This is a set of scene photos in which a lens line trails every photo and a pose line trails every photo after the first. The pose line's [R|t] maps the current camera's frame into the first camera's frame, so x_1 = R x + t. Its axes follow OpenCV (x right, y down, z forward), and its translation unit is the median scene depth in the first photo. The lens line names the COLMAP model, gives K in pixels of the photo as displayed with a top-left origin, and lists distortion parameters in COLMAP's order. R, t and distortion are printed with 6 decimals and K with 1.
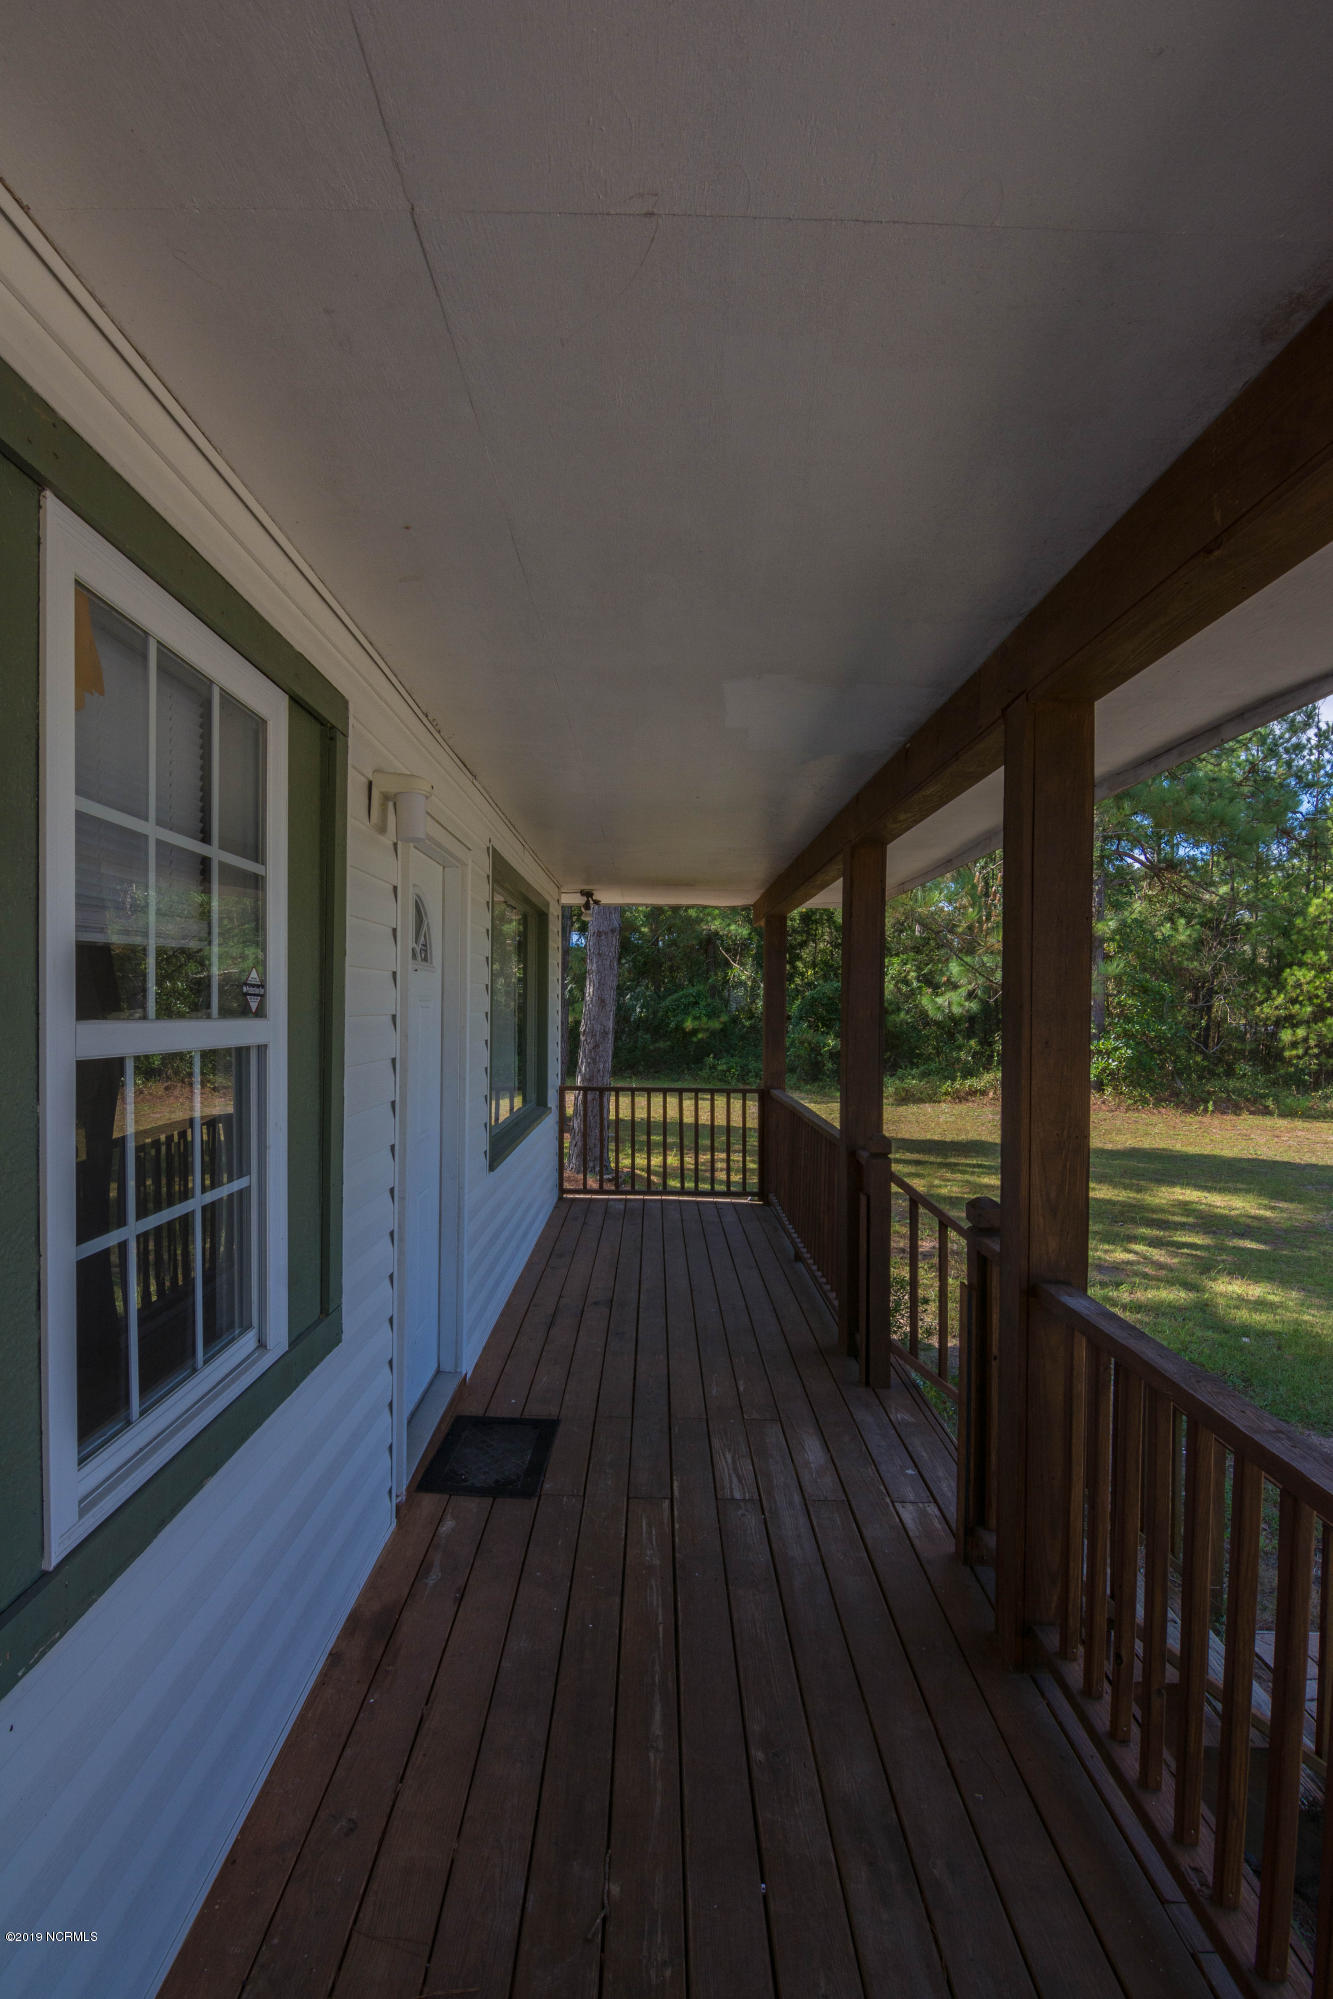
lens RADIAL K [[967.3, 0, 665.6], [0, 967.3, 1007.6], [0, 0, 1]] dist [-0.004963, -0.000629]
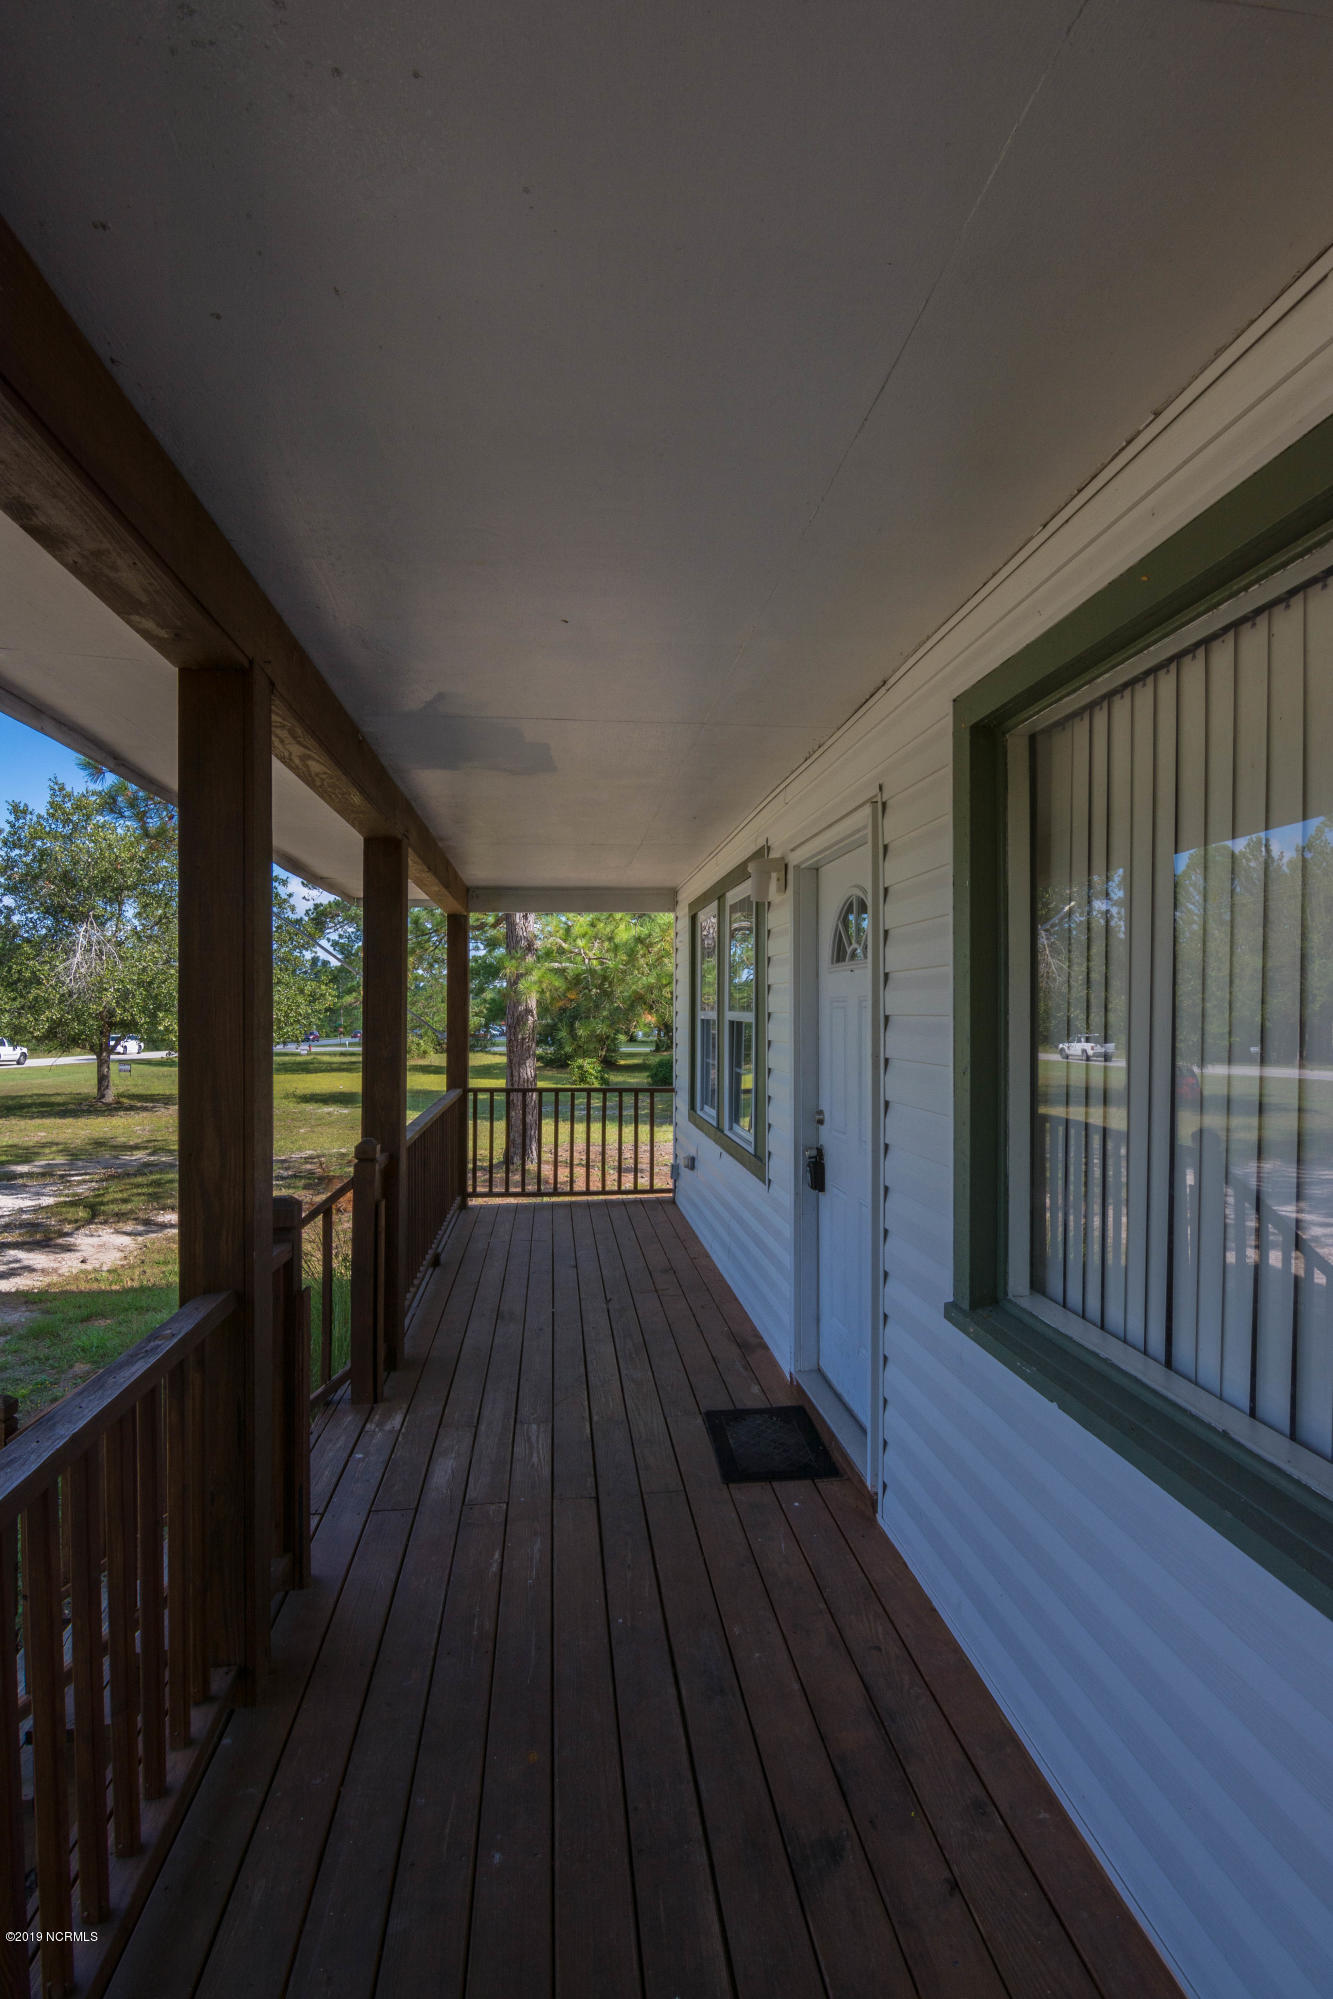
lens RADIAL K [[967.3, 0, 669.6], [0, 967.3, 1007.3], [0, 0, 1]] dist [-0.004963, -0.000629]
pose [[-0.993857, -0.012545, -0.109959, 0.044133], [-0.012781, 0.999917, 0.001437, -0.001353], [0.109932, 0.002834, -0.993935, 2.046348]]
